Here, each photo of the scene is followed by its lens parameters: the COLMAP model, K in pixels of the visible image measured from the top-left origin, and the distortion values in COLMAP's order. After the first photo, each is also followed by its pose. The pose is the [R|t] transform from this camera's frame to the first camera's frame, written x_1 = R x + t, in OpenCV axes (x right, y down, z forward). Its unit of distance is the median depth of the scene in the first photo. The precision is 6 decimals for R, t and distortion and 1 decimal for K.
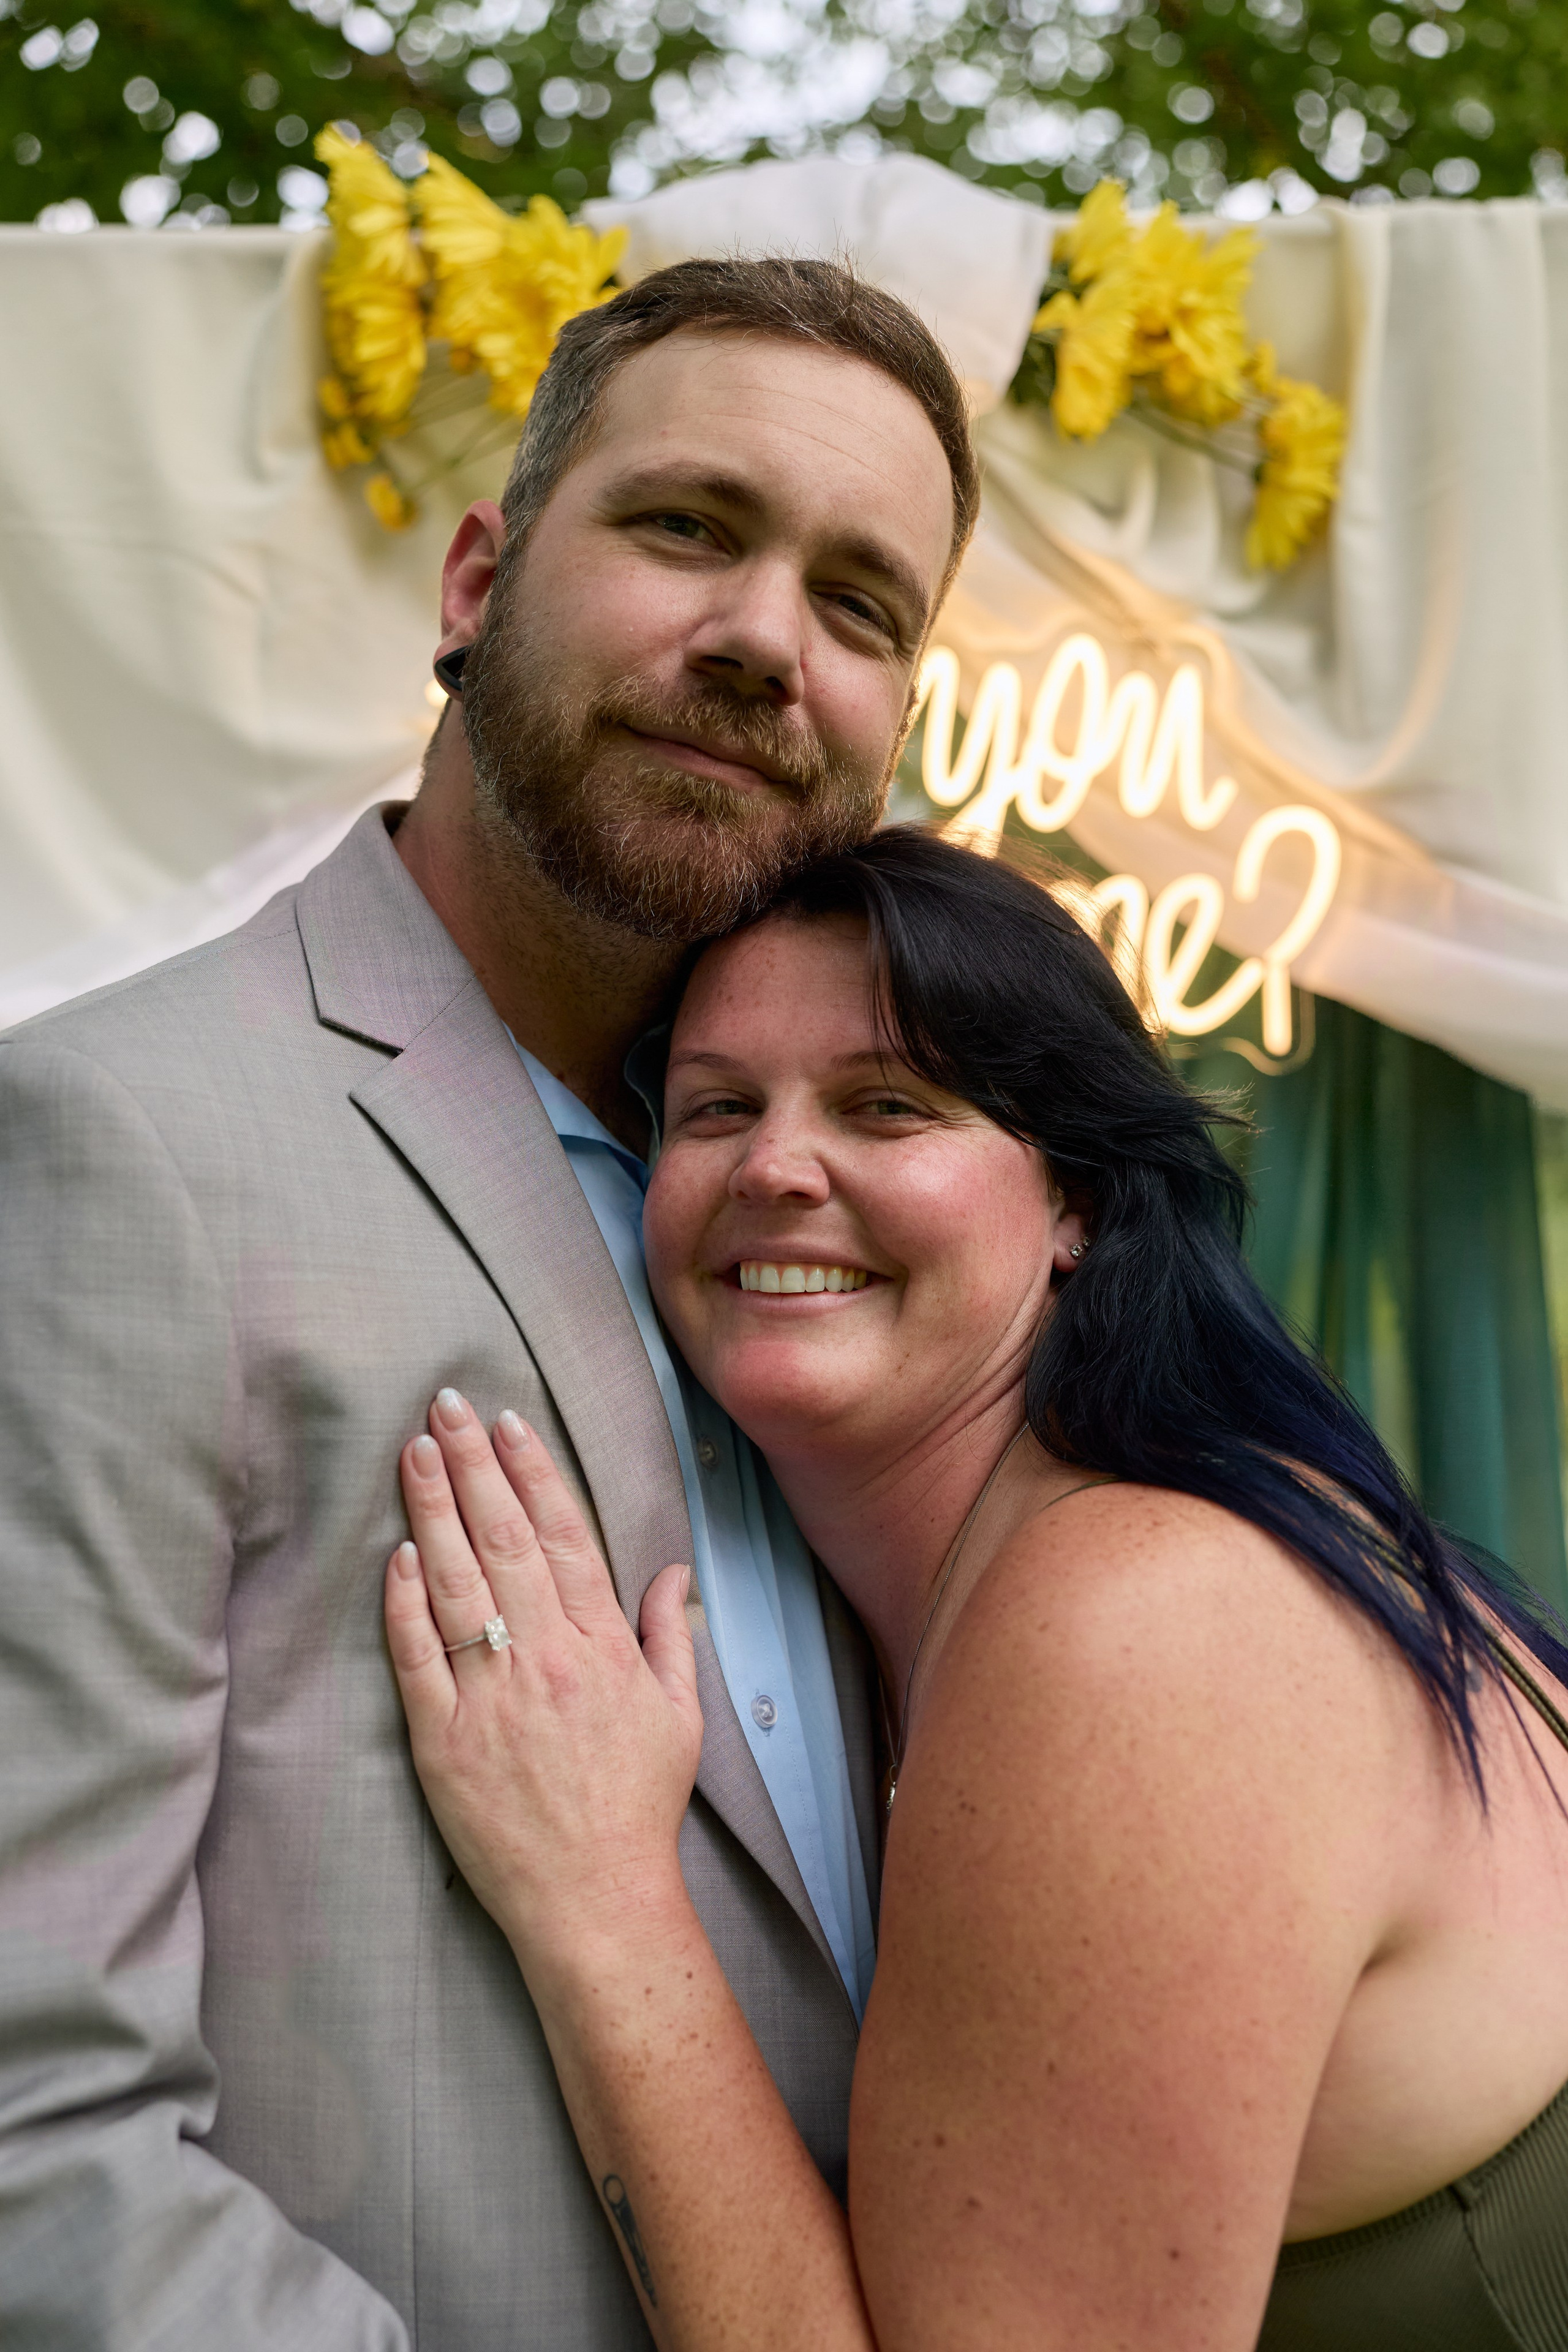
lens RADIAL K [[3126.1, 0, 832.3], [0, 3126.1, 1113.7], [0, 0, 1]] dist [0.069176, 0.000000]
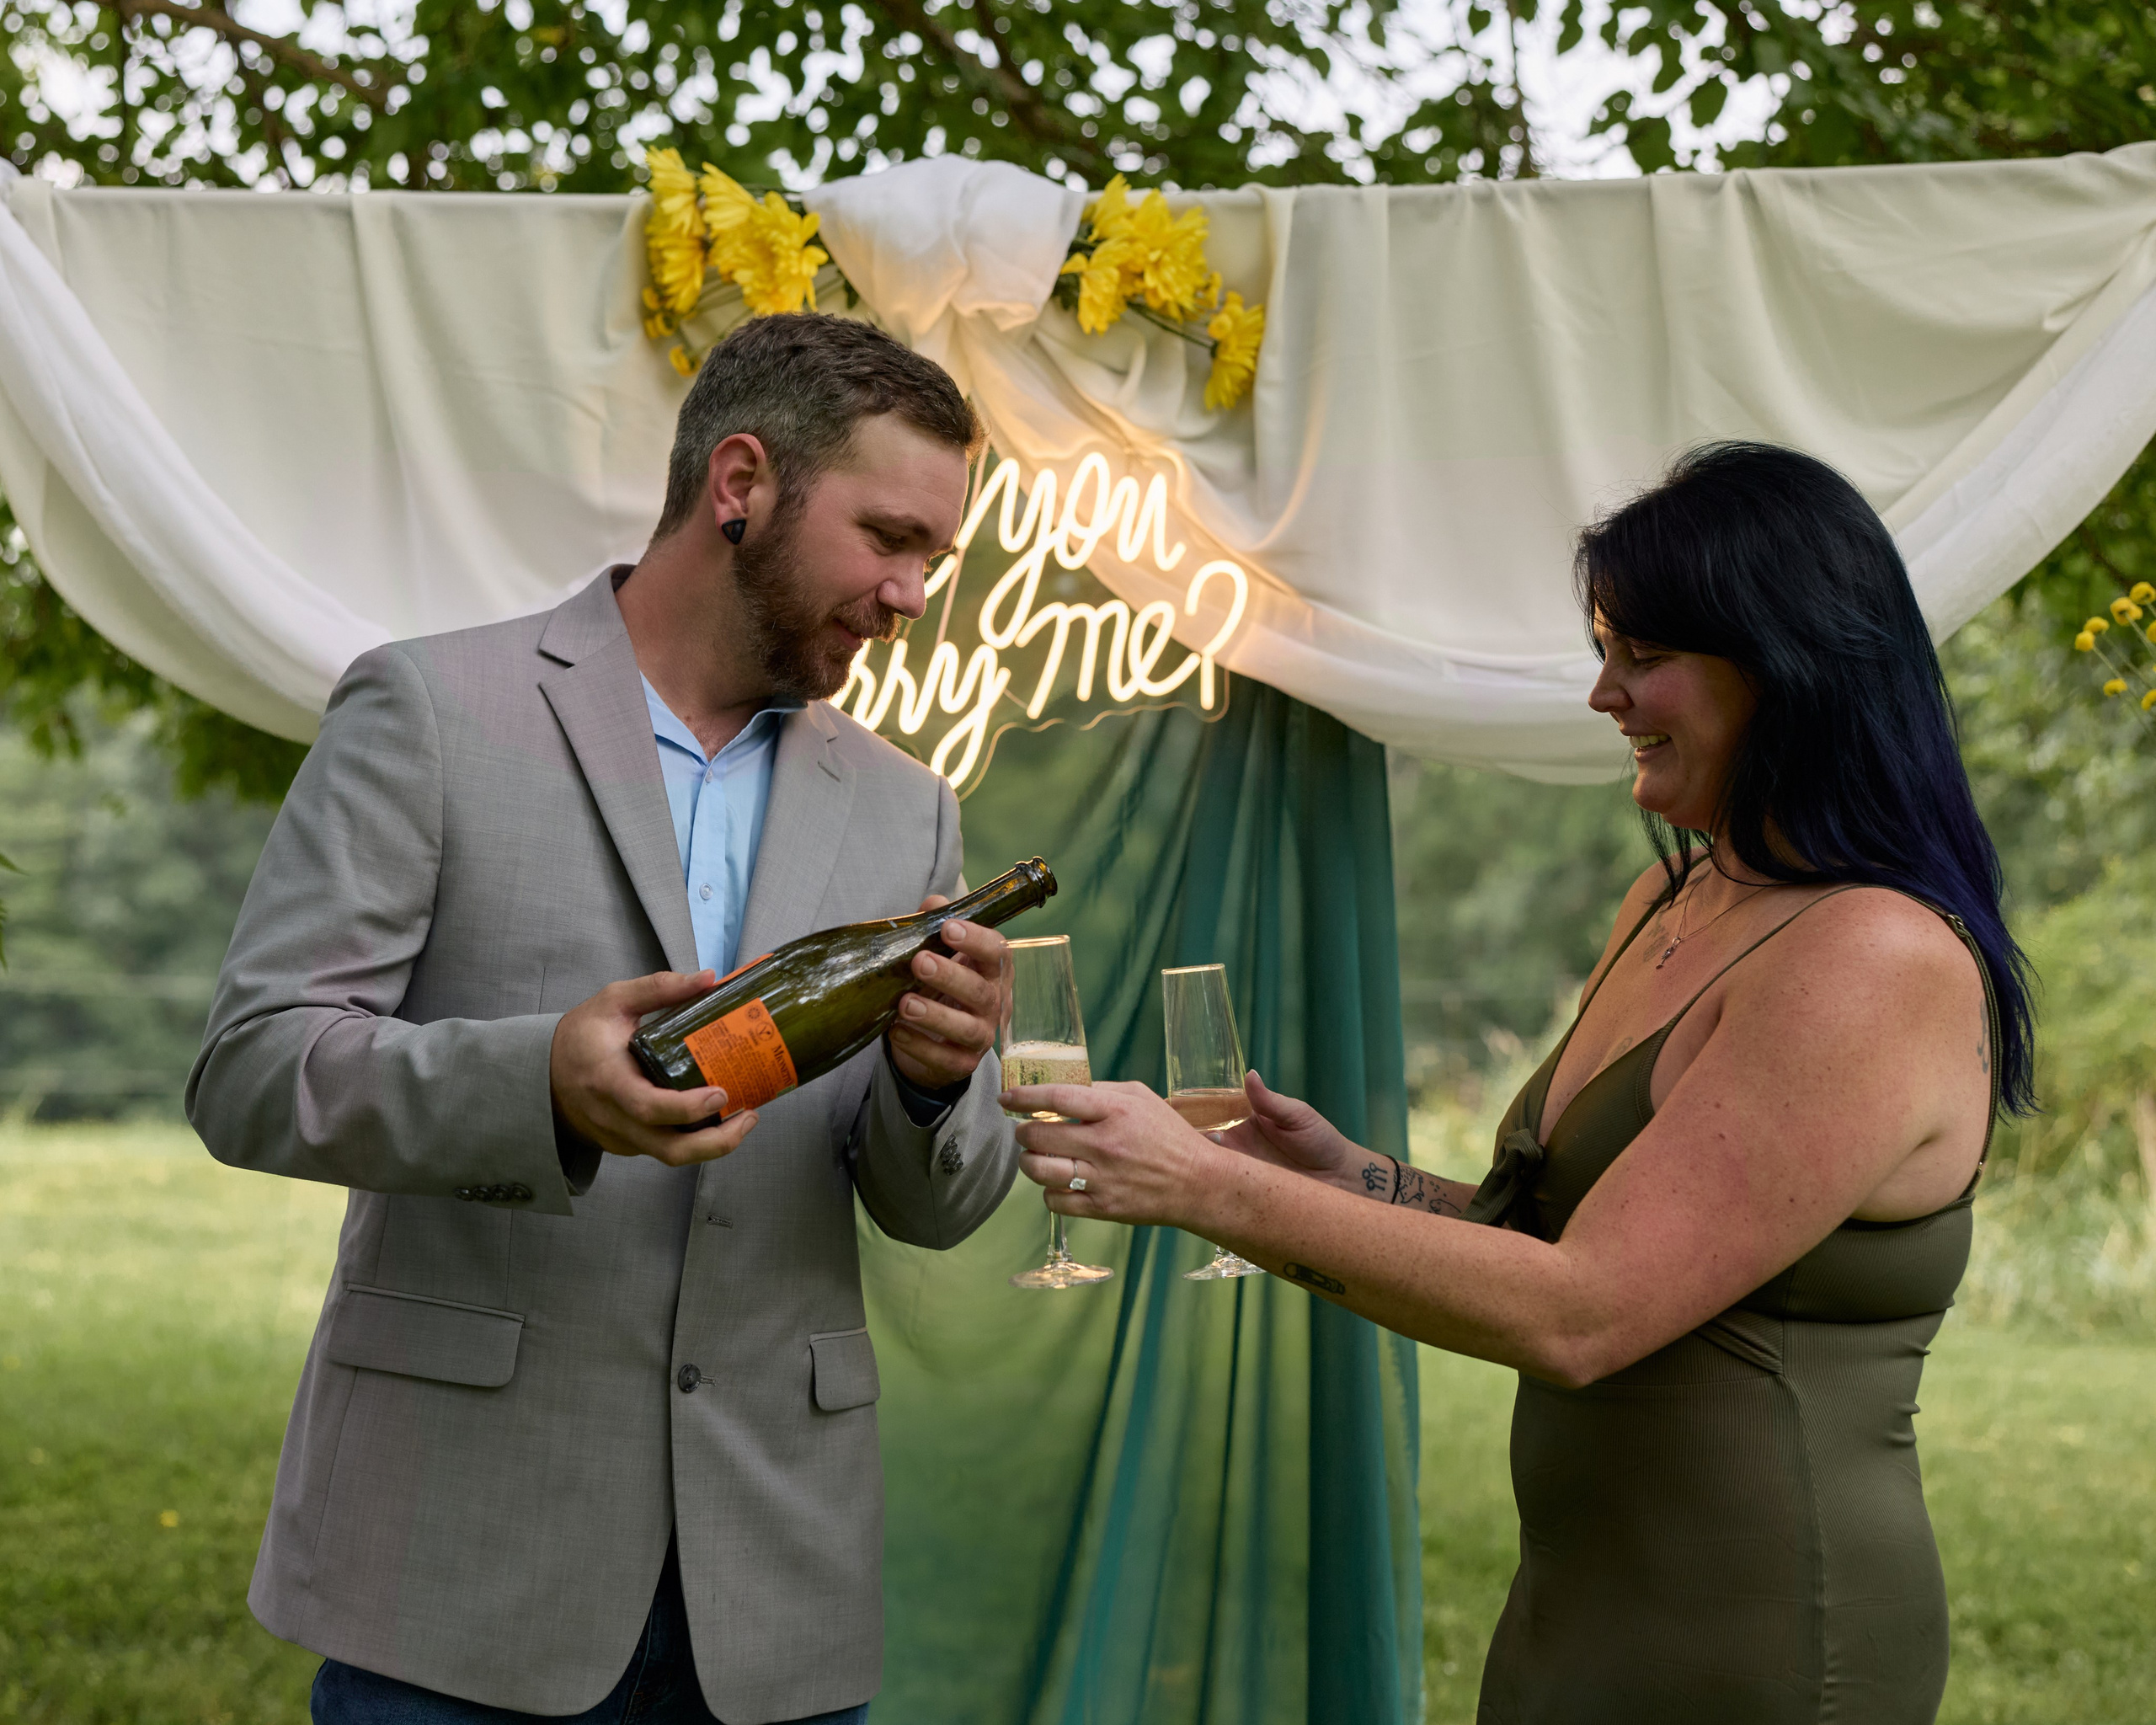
lens RADIAL K [[3855.4, 0, 917.0], [0, 3855.4, 794.6], [0, 0, 1]] dist [-0.016673, 0.000000]
pose [[0.992365, 0.028183, -0.120074, 0.233720], [-0.026162, 0.999489, 0.018375, -0.008196], [0.120530, -0.015094, 0.992595, -1.010212]]
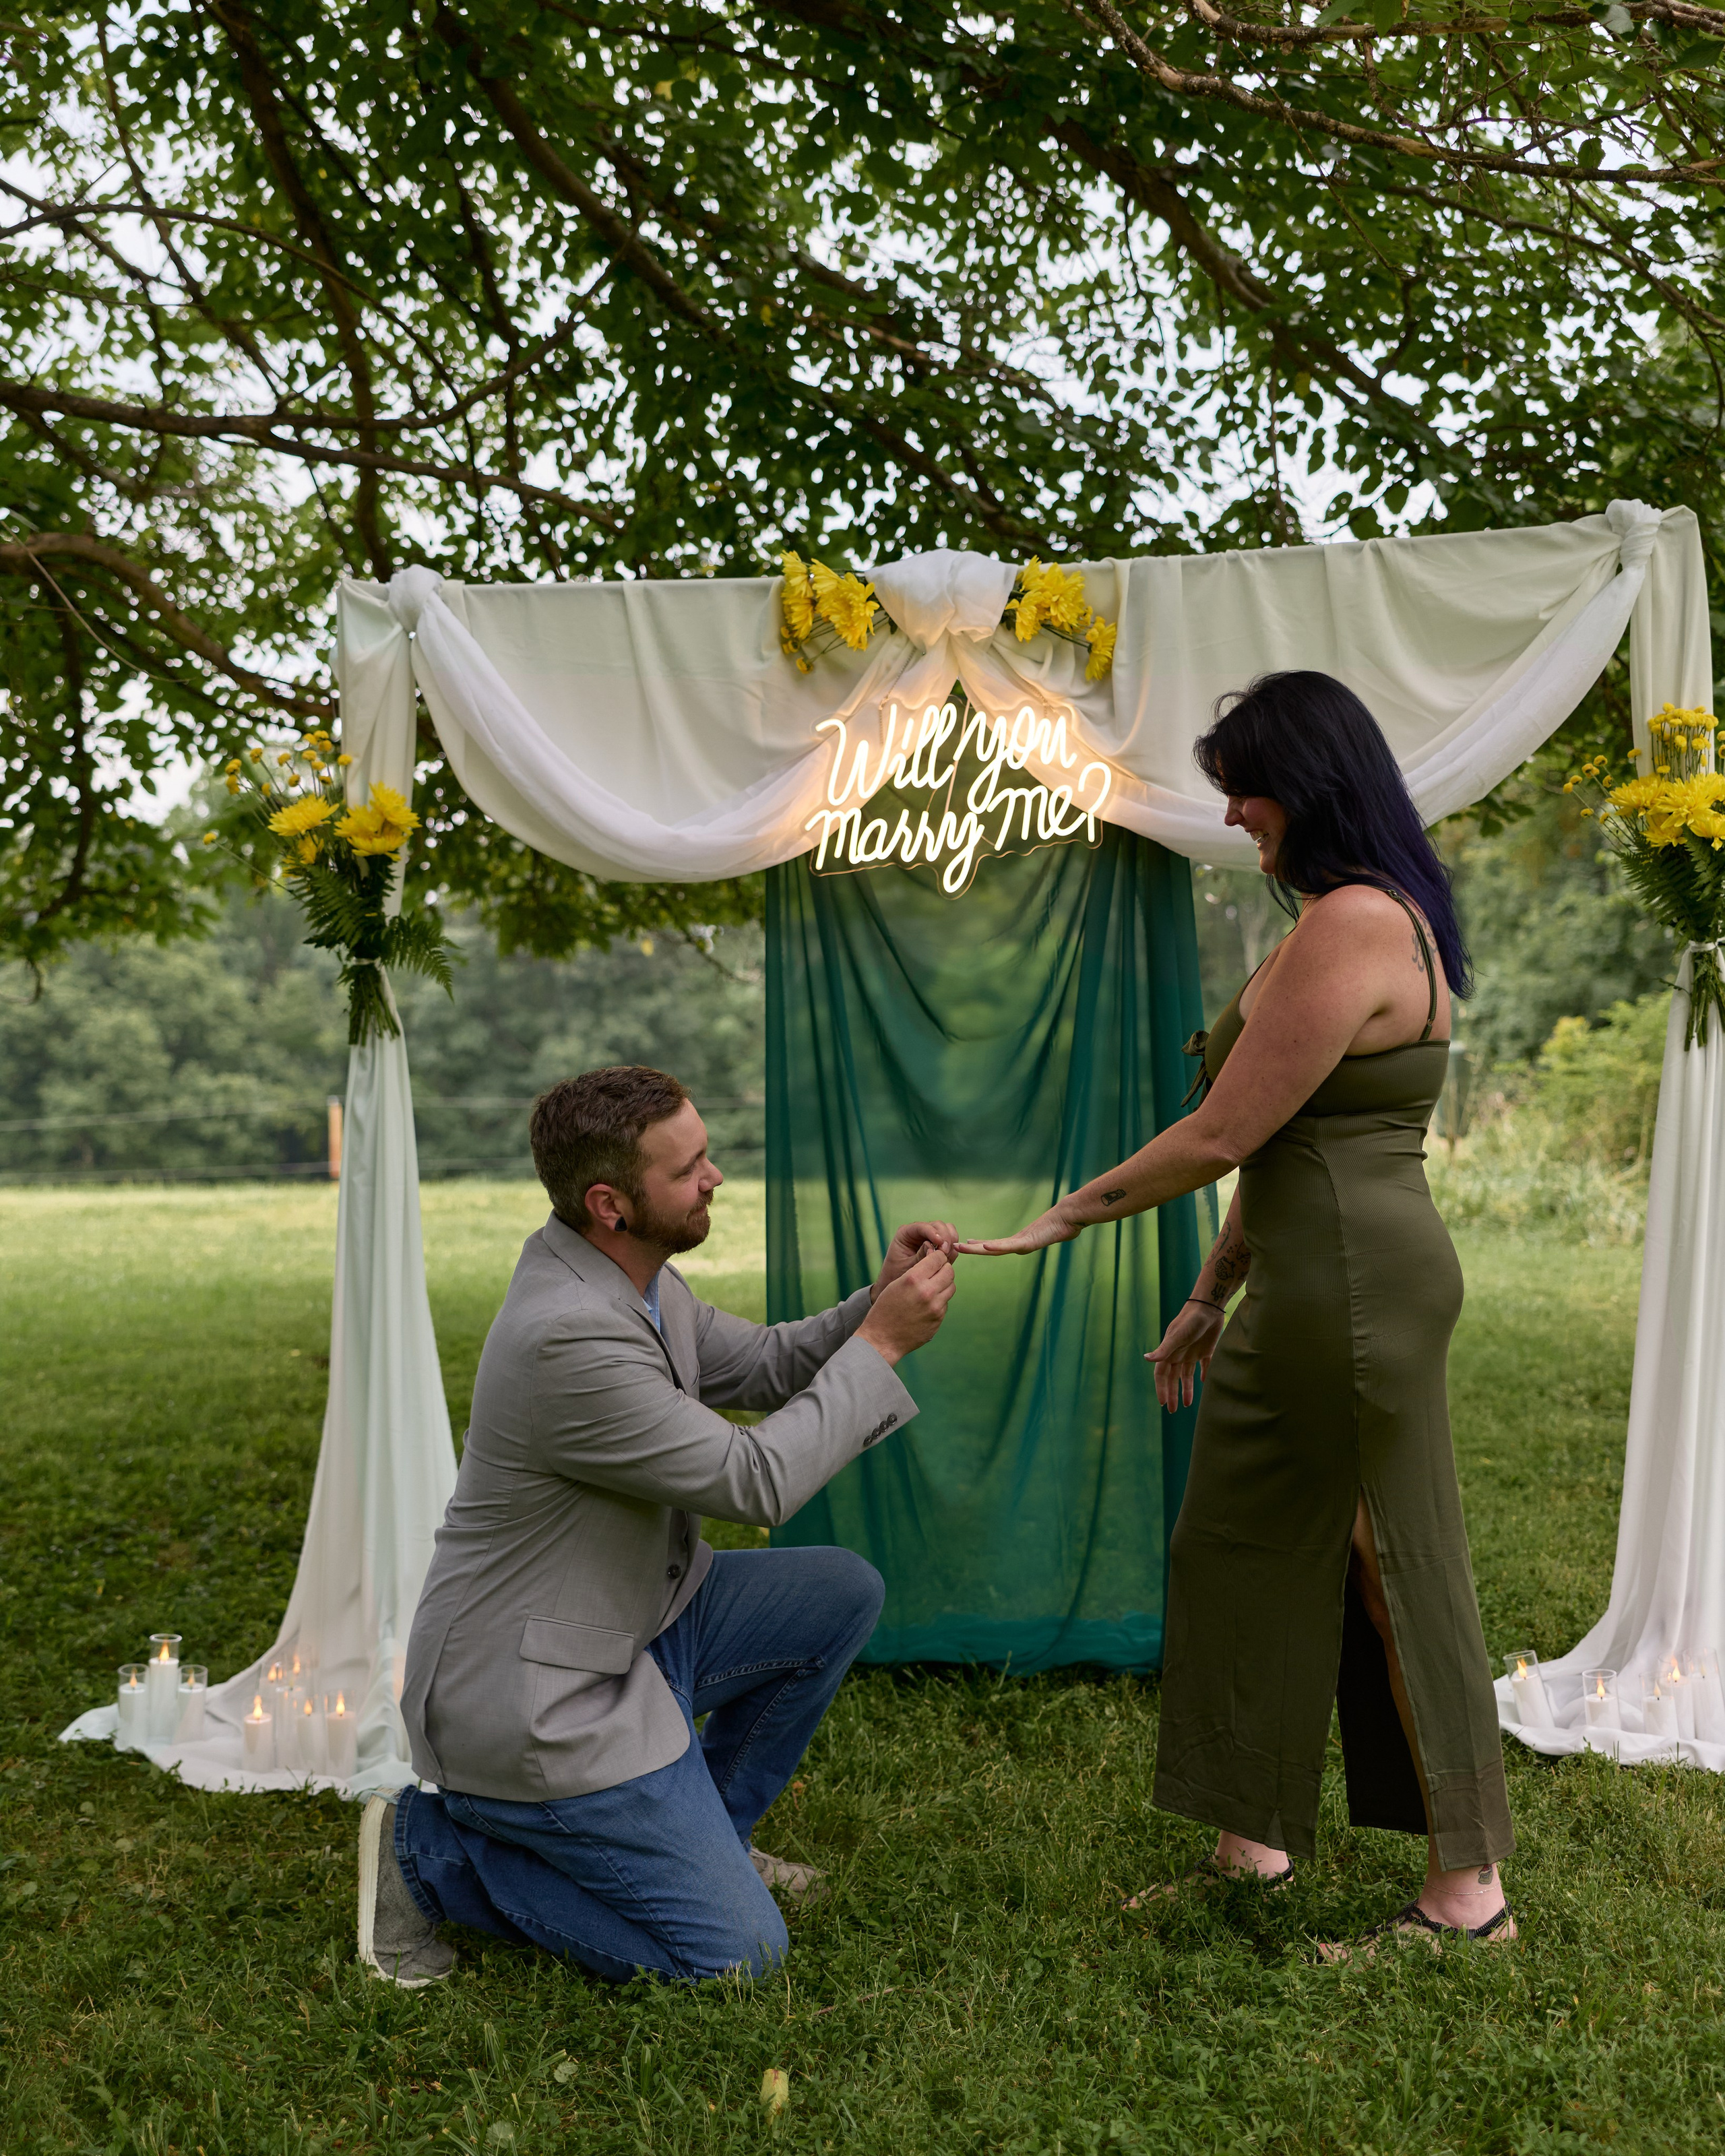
lens RADIAL K [[2473.4, 0, 837.4], [0, 2473.4, 1006.3], [0, 0, 1]] dist [0.005825, 0.000000]
pose [[0.986320, -0.000767, -0.164838, 0.293297], [0.007023, 0.999277, 0.037377, 0.047664], [0.164690, -0.038024, 0.985612, -1.402622]]
